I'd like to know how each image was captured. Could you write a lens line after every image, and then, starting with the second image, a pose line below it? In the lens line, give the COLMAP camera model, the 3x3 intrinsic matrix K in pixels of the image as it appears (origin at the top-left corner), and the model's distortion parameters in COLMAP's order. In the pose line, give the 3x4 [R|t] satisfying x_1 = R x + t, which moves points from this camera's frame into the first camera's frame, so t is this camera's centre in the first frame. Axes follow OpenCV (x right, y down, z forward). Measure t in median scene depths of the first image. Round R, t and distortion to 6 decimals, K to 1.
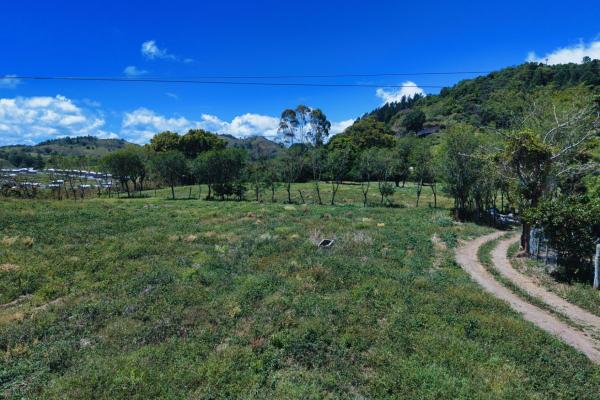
lens RADIAL K [[469.2, 0, 298.1], [0, 469.2, 197.5], [0, 0, 1]] dist [0.041040, -0.043688]
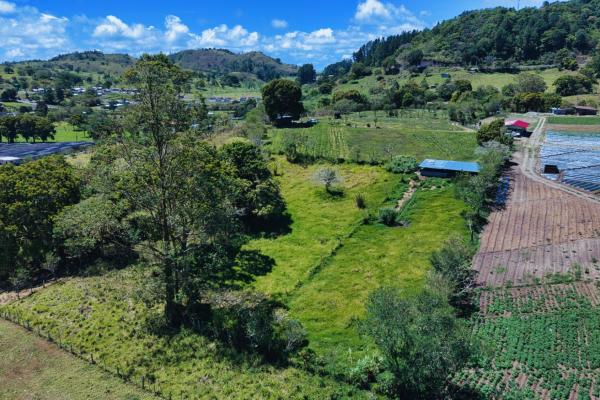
lens RADIAL K [[469.2, 0, 300.4], [0, 469.2, 198.5], [0, 0, 1]] dist [0.041040, -0.043688]
pose [[0.998808, -0.006474, 0.048389, -0.462092], [-0.002482, 0.983152, 0.182775, -0.017569], [-0.048757, -0.182677, 0.981963, -1.229877]]
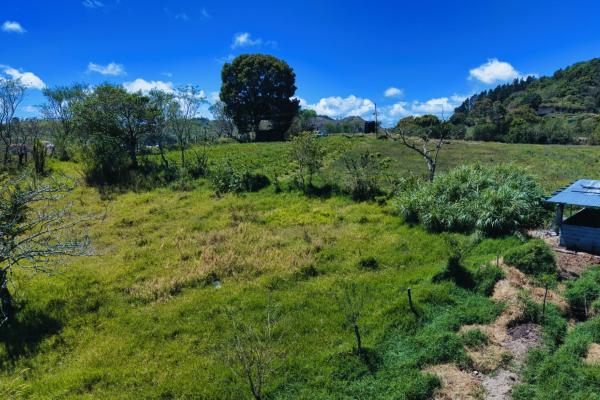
lens RADIAL K [[469.2, 0, 301.1], [0, 469.2, 199.7], [0, 0, 1]] dist [0.041040, -0.043688]
pose [[0.985440, 0.026221, -0.167988, -0.272332], [-0.018621, 0.998737, 0.046657, 0.071149], [0.168999, -0.042849, 0.984684, -0.594791]]
